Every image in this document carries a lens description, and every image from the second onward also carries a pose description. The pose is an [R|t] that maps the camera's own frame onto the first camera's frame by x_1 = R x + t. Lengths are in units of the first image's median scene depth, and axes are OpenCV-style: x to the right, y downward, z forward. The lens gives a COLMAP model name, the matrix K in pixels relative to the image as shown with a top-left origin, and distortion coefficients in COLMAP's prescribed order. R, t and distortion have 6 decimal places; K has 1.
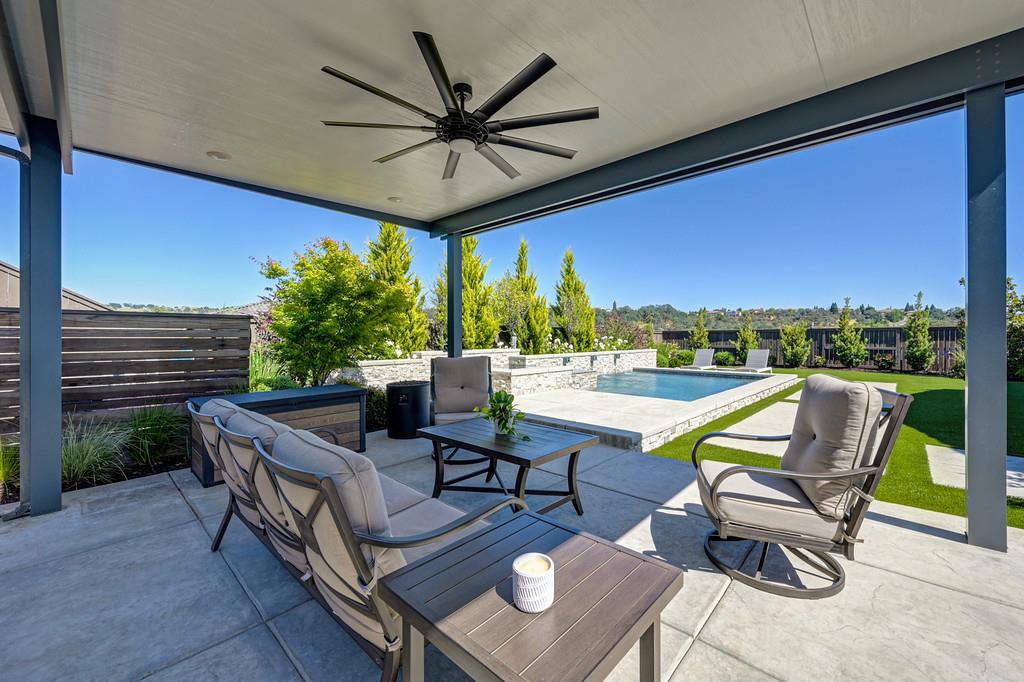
lens RADIAL K [[406.2, 0, 513.4], [0, 406.2, 334.6], [0, 0, 1]] dist [0.000569, 0.000082]
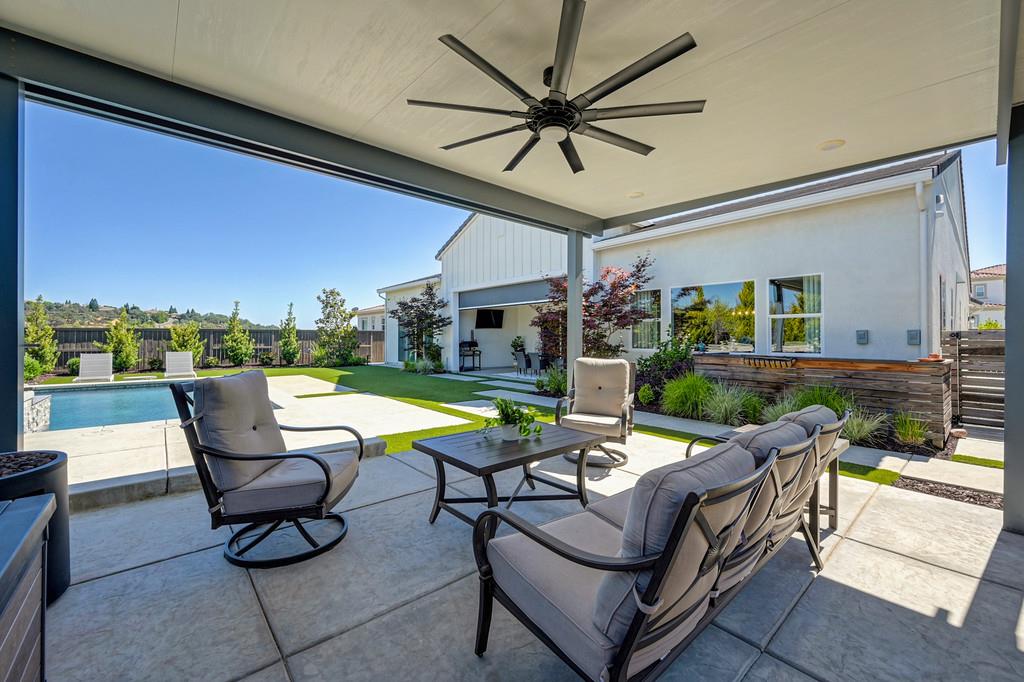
lens RADIAL K [[406.2, 0, 514.0], [0, 406.2, 337.2], [0, 0, 1]] dist [0.000569, 0.000082]
pose [[0.100597, 0.002825, 0.994923, -0.175154], [-0.007798, 0.999967, -0.002051, 0.001479], [-0.994897, -0.007552, 0.100616, 0.163281]]
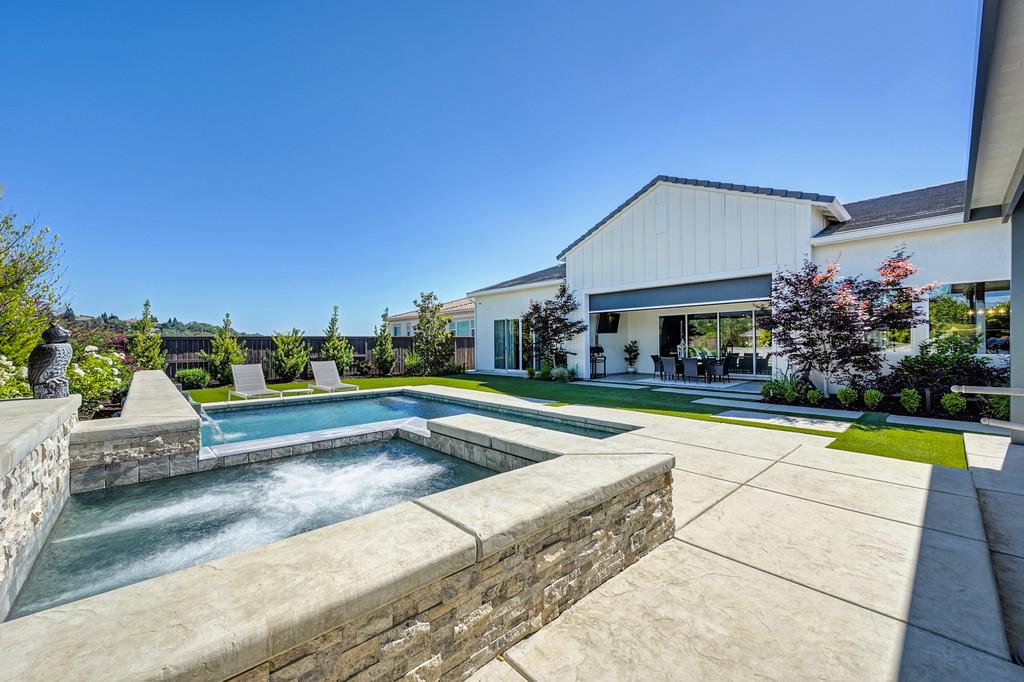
lens RADIAL K [[406.2, 0, 515.7], [0, 406.2, 348.7], [0, 0, 1]] dist [0.000569, 0.000082]
pose [[0.072633, -0.011828, 0.997289, -0.144108], [0.003725, 0.999926, 0.011588, 0.003649], [-0.997352, 0.002873, 0.072672, 0.489022]]
